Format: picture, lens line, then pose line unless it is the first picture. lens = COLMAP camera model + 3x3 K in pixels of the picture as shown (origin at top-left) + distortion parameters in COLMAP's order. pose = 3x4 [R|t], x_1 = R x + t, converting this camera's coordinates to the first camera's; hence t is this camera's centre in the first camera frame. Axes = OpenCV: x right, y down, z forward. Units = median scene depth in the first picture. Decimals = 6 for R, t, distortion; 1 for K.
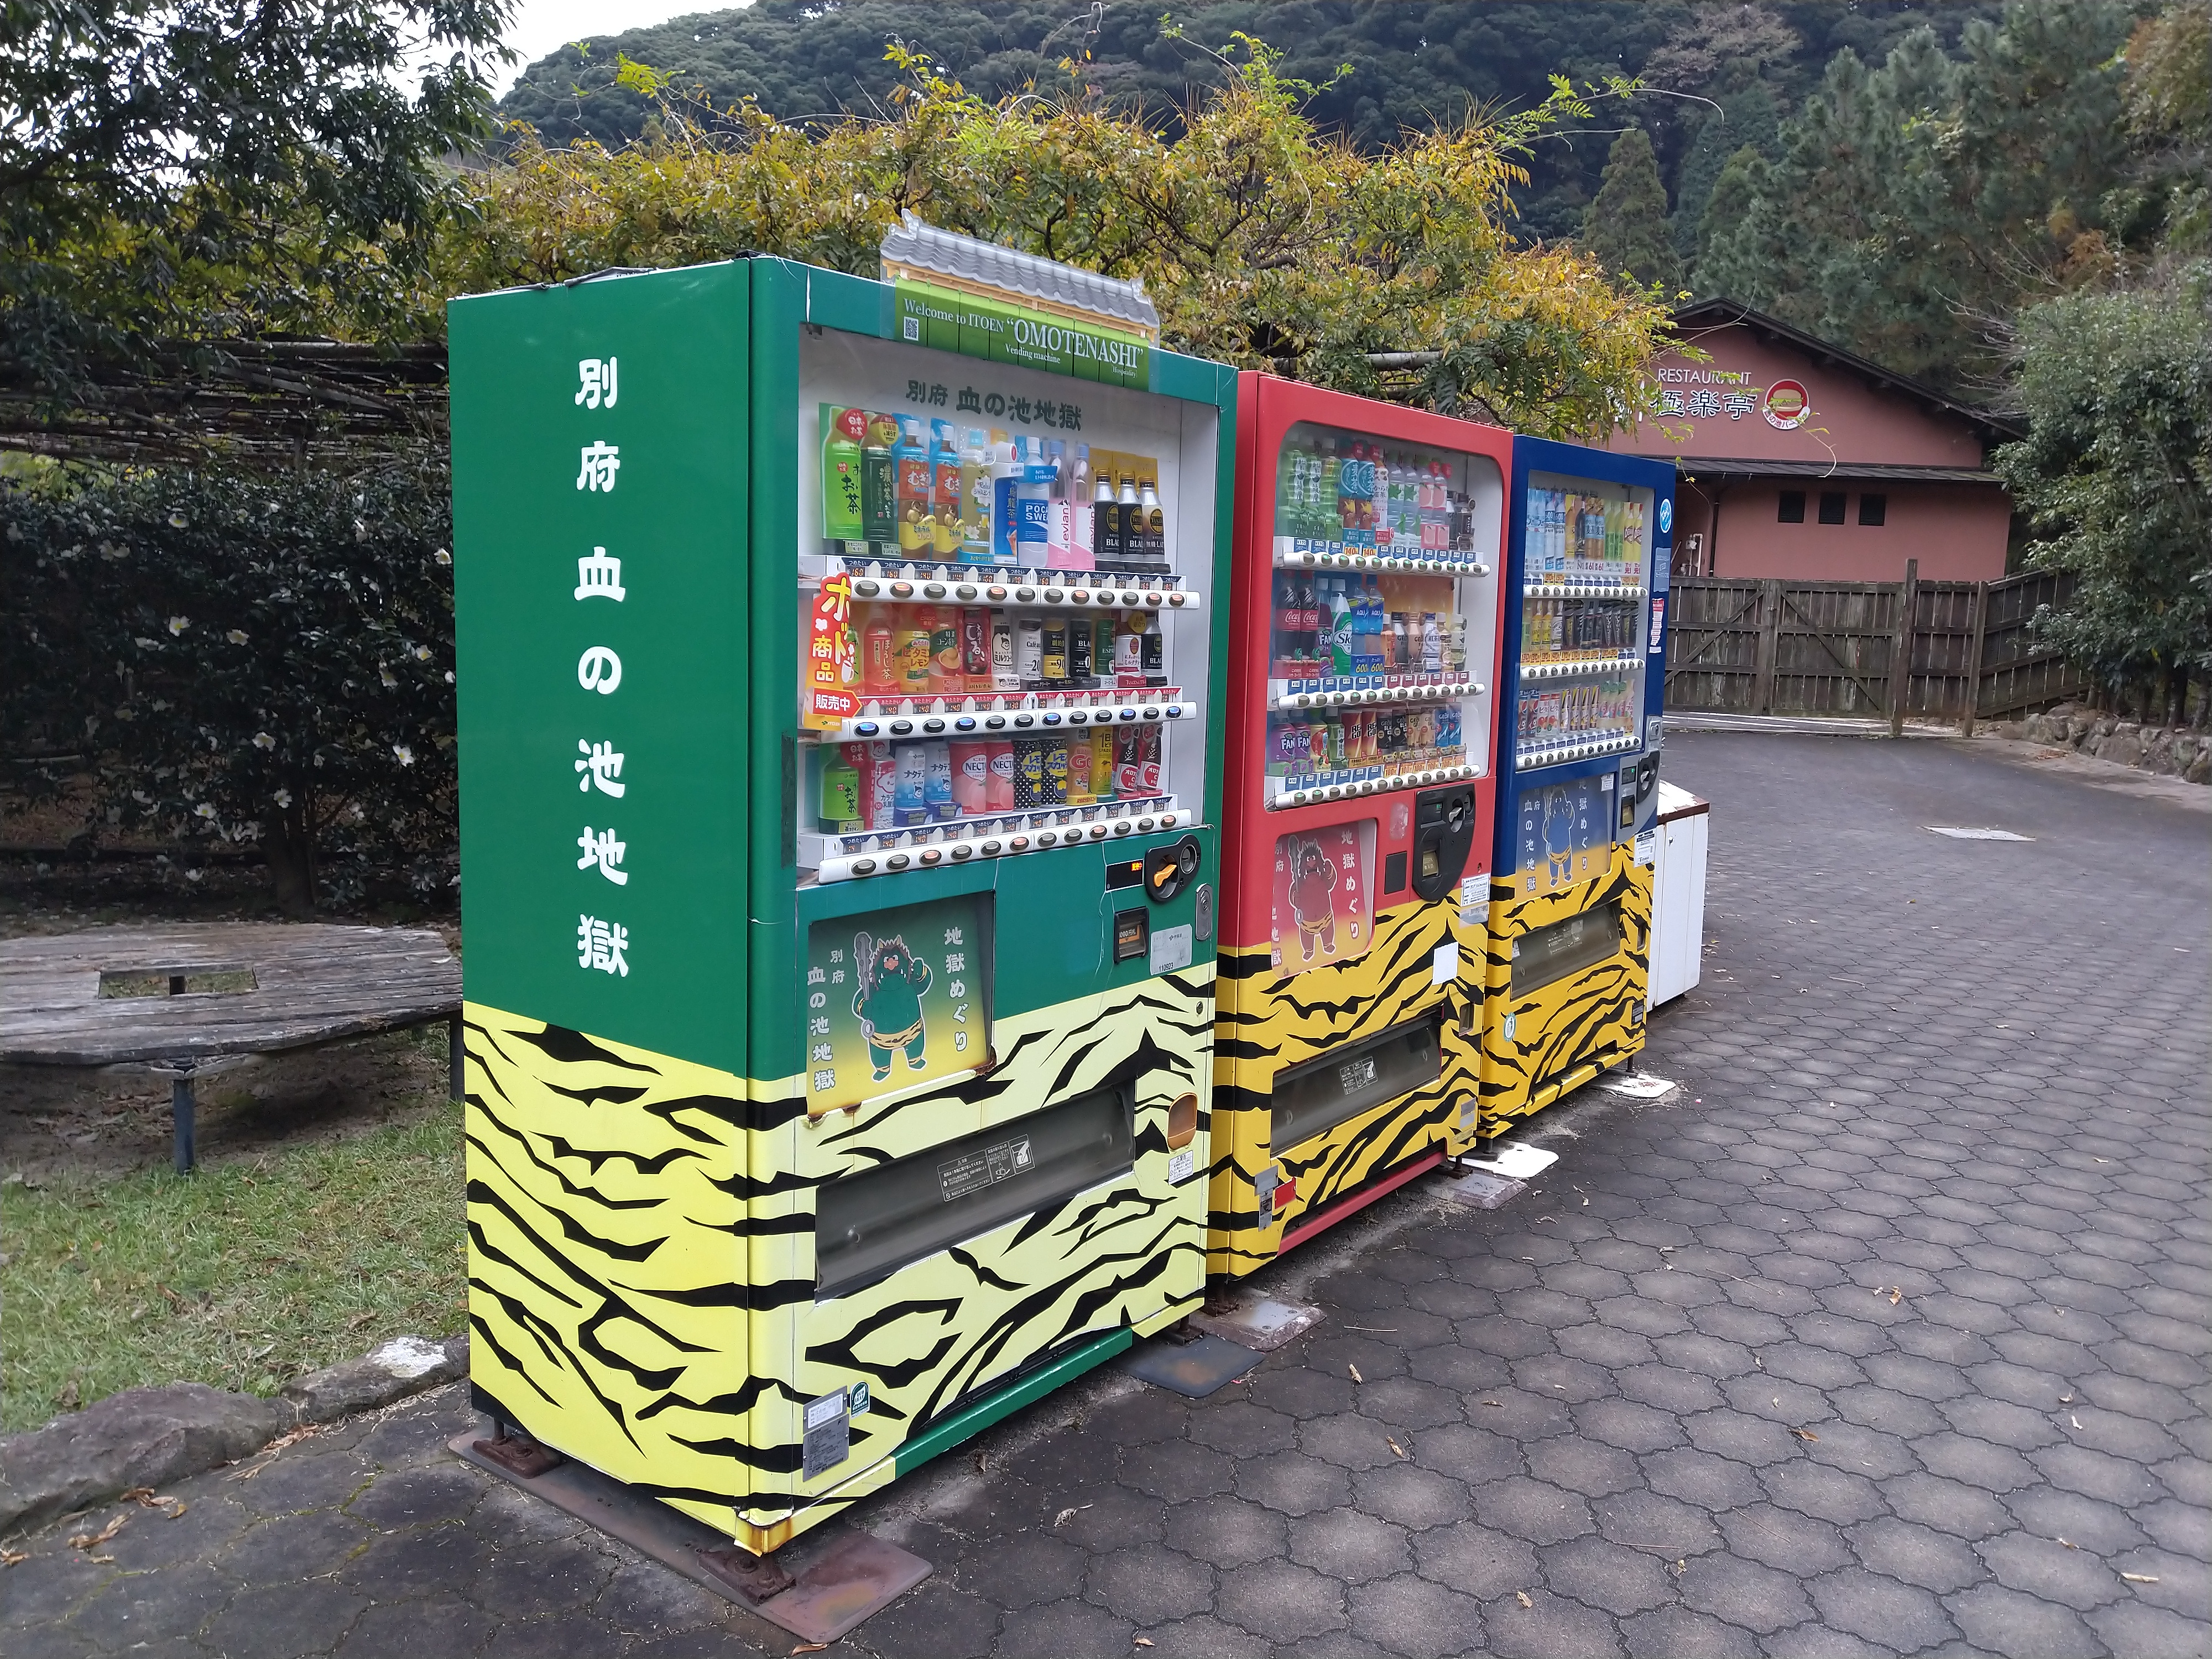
lens RADIAL K [[1659.1, 0, 1118.0], [0, 1659.1, 805.2], [0, 0, 1]] dist [-0.014224, 0.051864]
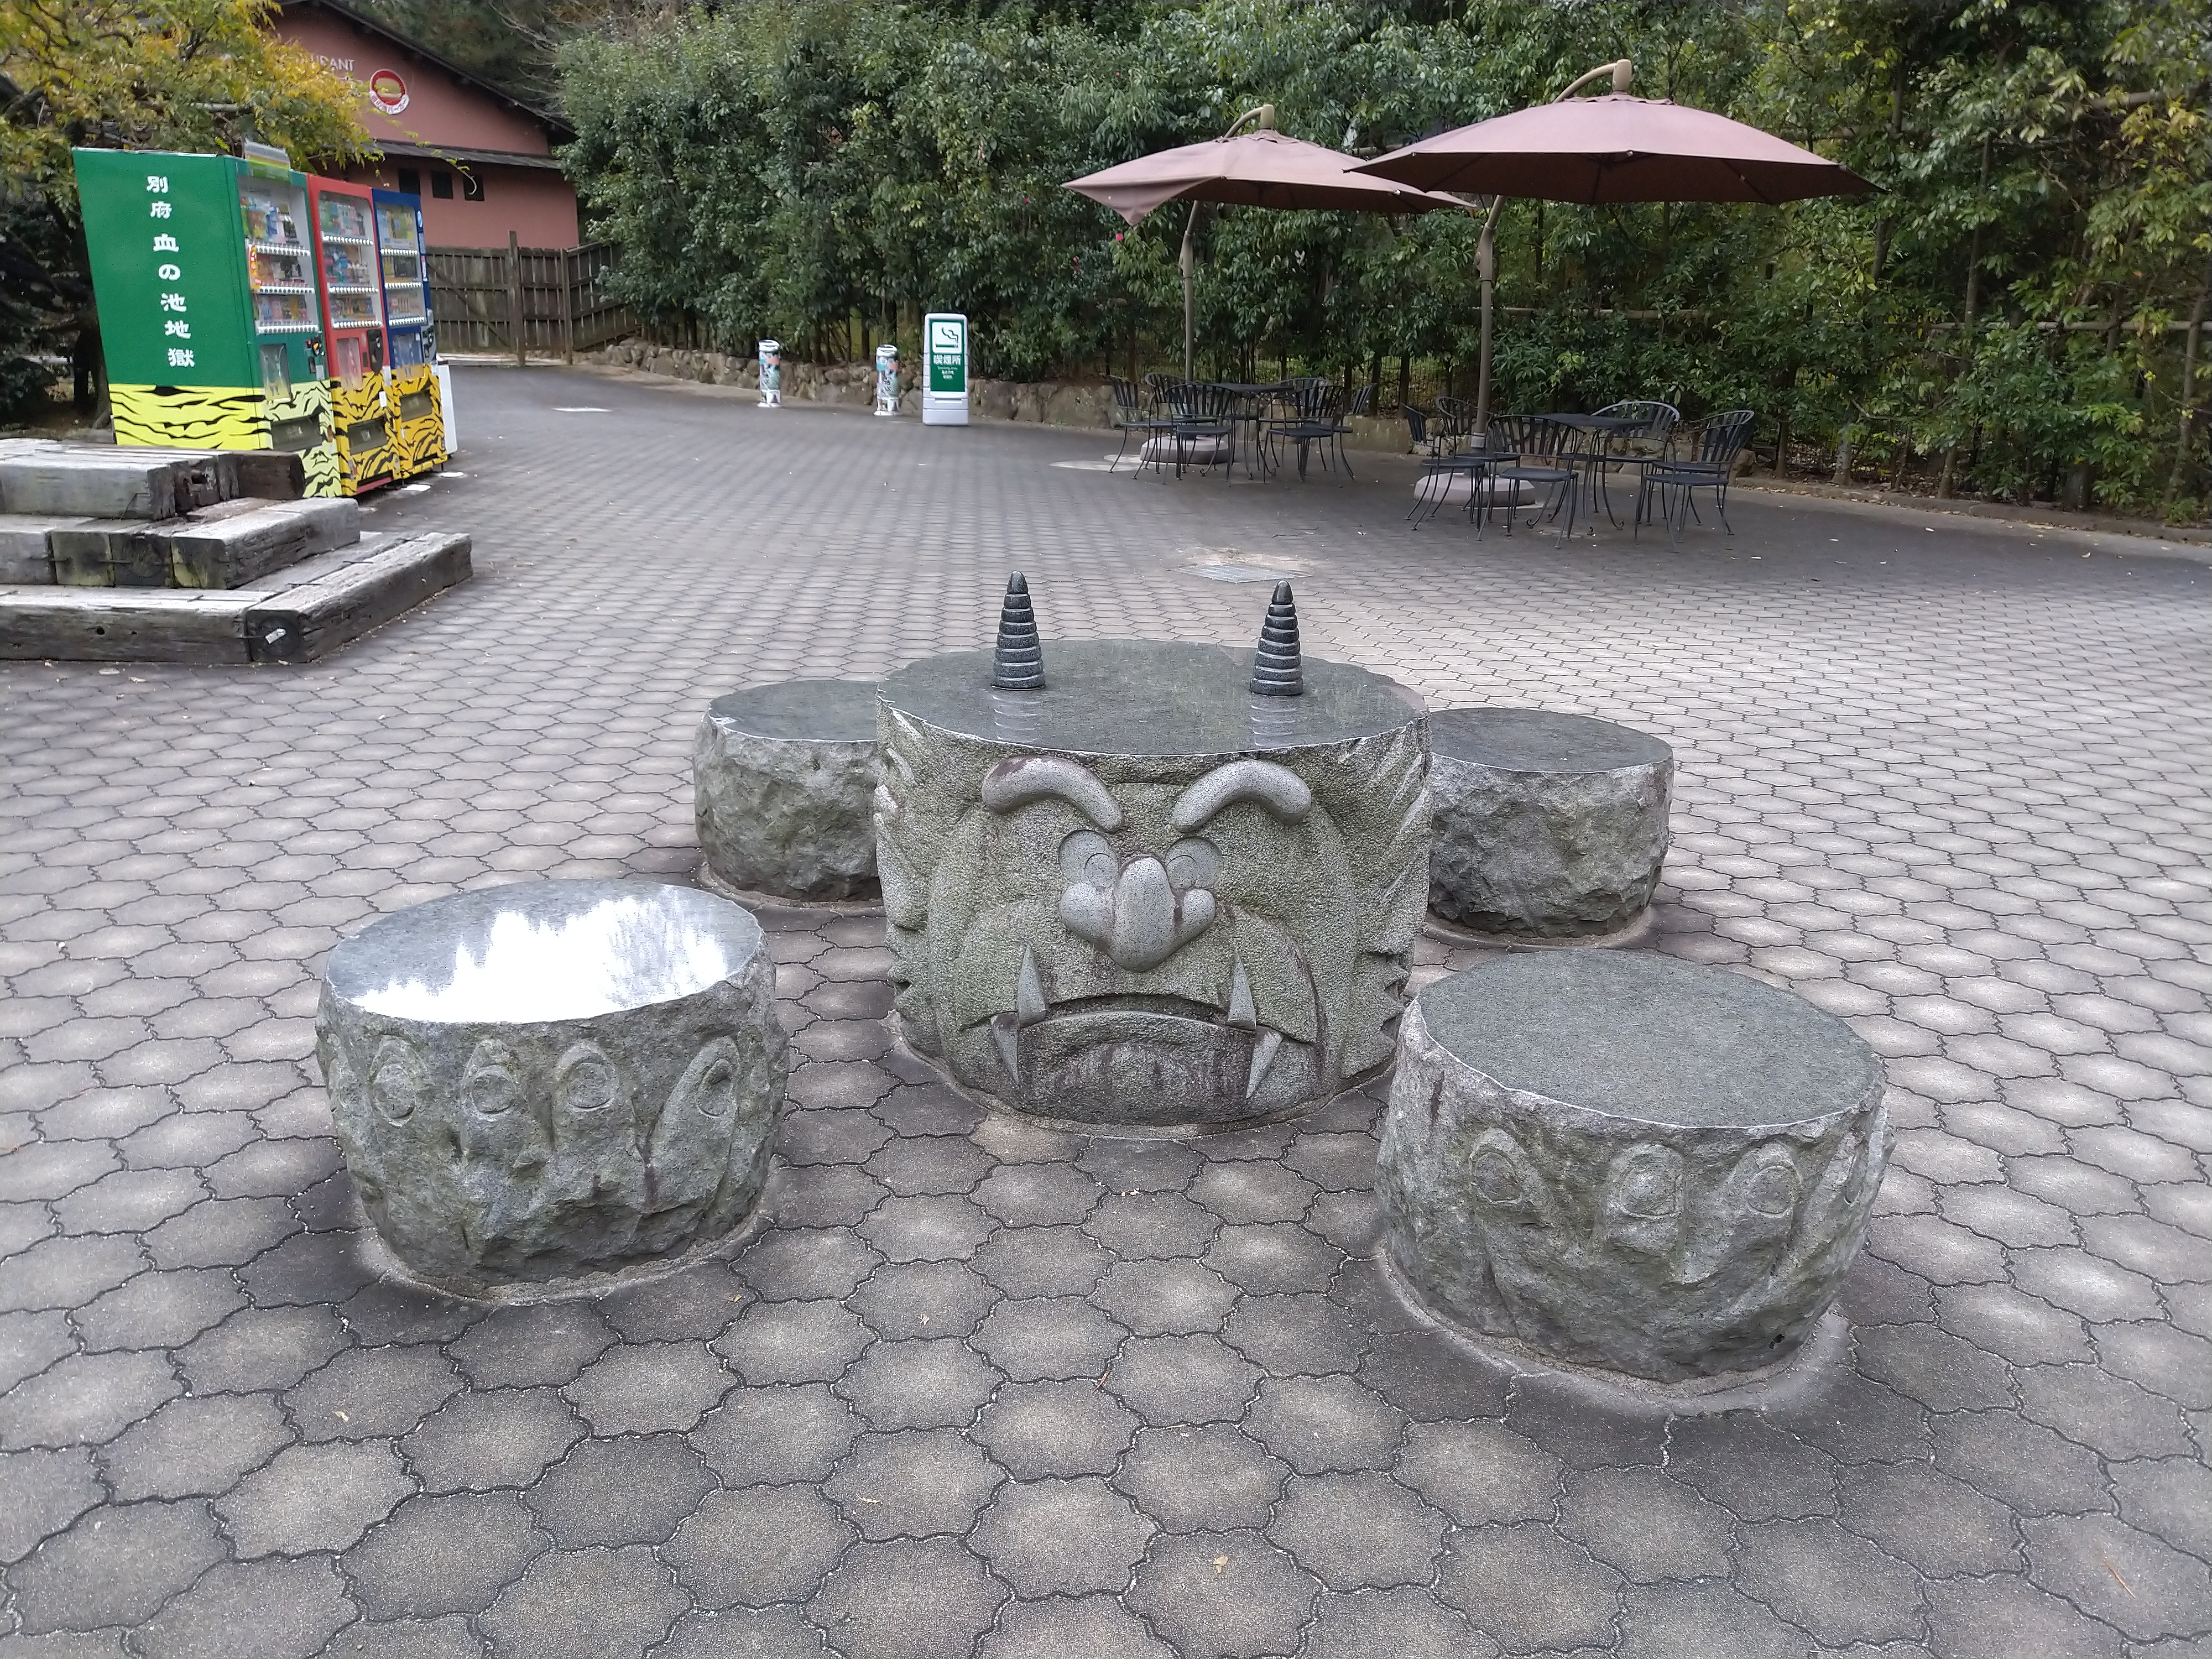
lens RADIAL K [[1659.1, 0, 1118.0], [0, 1659.1, 805.2], [0, 0, 1]] dist [-0.014224, 0.051864]
pose [[0.711109, -0.212637, 0.670157, -0.786028], [0.081015, 0.971602, 0.222318, 0.206347], [-0.698399, -0.103799, 0.708142, -1.573576]]
